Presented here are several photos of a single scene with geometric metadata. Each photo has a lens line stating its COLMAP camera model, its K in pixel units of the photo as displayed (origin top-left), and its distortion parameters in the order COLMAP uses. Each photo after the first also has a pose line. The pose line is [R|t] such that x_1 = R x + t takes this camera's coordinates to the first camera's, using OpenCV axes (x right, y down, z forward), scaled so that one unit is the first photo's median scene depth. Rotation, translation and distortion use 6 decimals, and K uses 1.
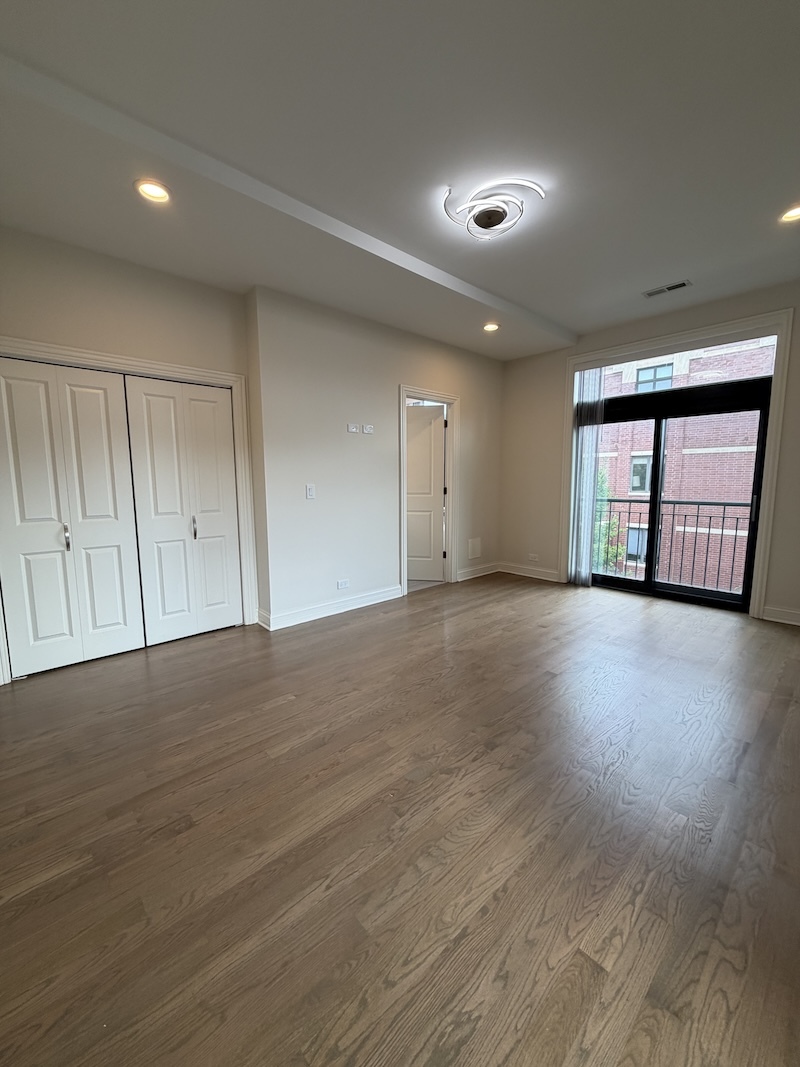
lens RADIAL K [[426.3, 0, 396.8], [0, 426.3, 530.7], [0, 0, 1]] dist [0.002700, 0.000518]
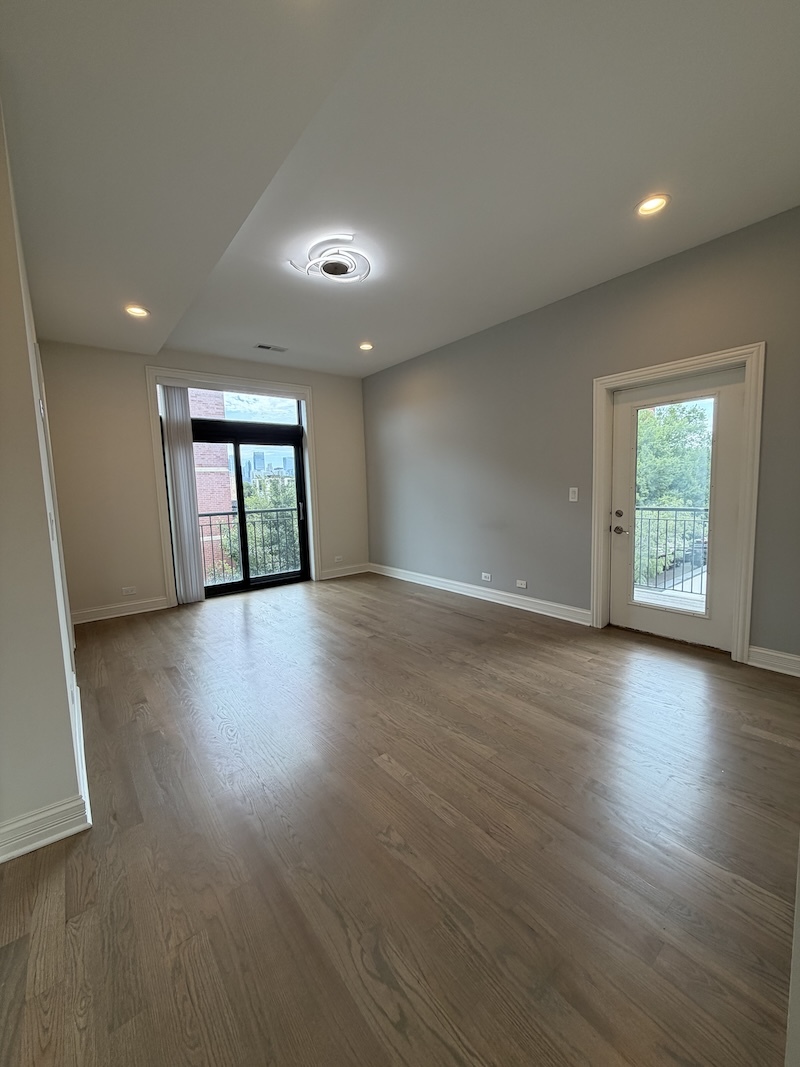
lens RADIAL K [[426.3, 0, 404.7], [0, 426.3, 532.6], [0, 0, 1]] dist [0.002700, 0.000518]
pose [[0.061799, -0.106228, 0.992420, -0.846988], [0.153968, 0.983433, 0.095678, -0.085527], [-0.986141, 0.146888, 0.077131, 0.702914]]
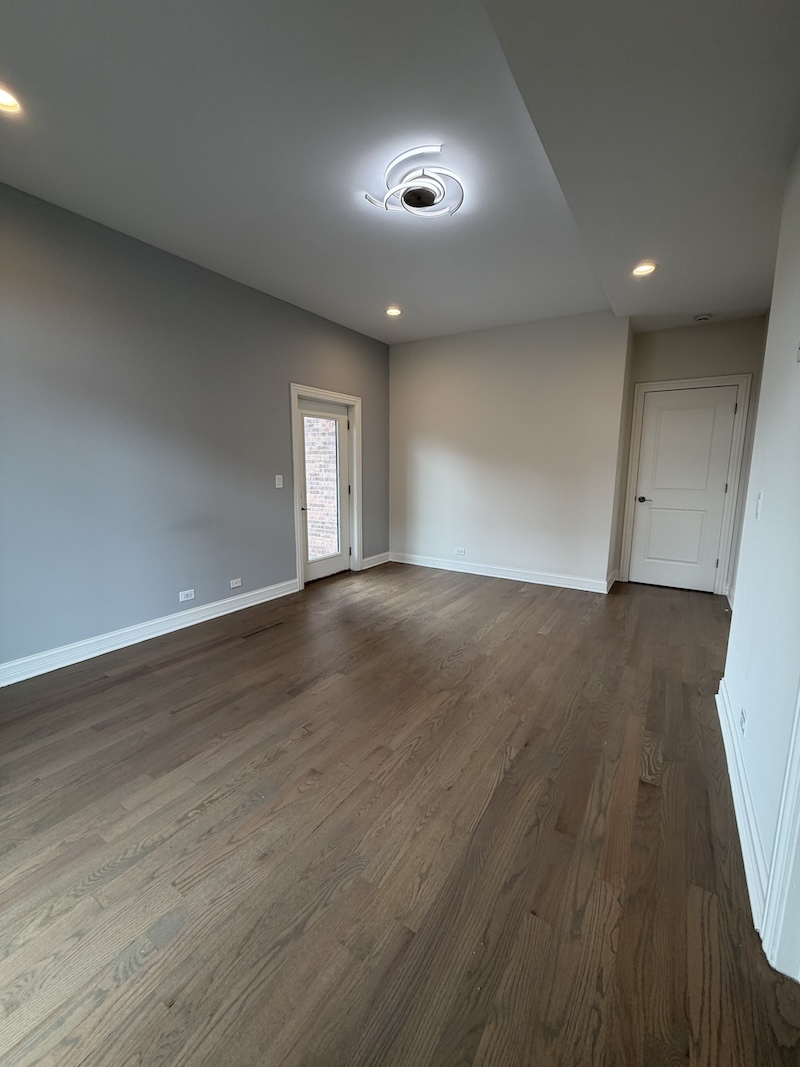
lens RADIAL K [[426.3, 0, 401.1], [0, 426.3, 528.7], [0, 0, 1]] dist [0.002700, 0.000518]
pose [[-0.965975, 0.035885, -0.256133, 0.444495], [-0.035157, 0.962917, 0.267496, -0.238788], [0.256234, 0.267400, -0.928893, 1.744297]]
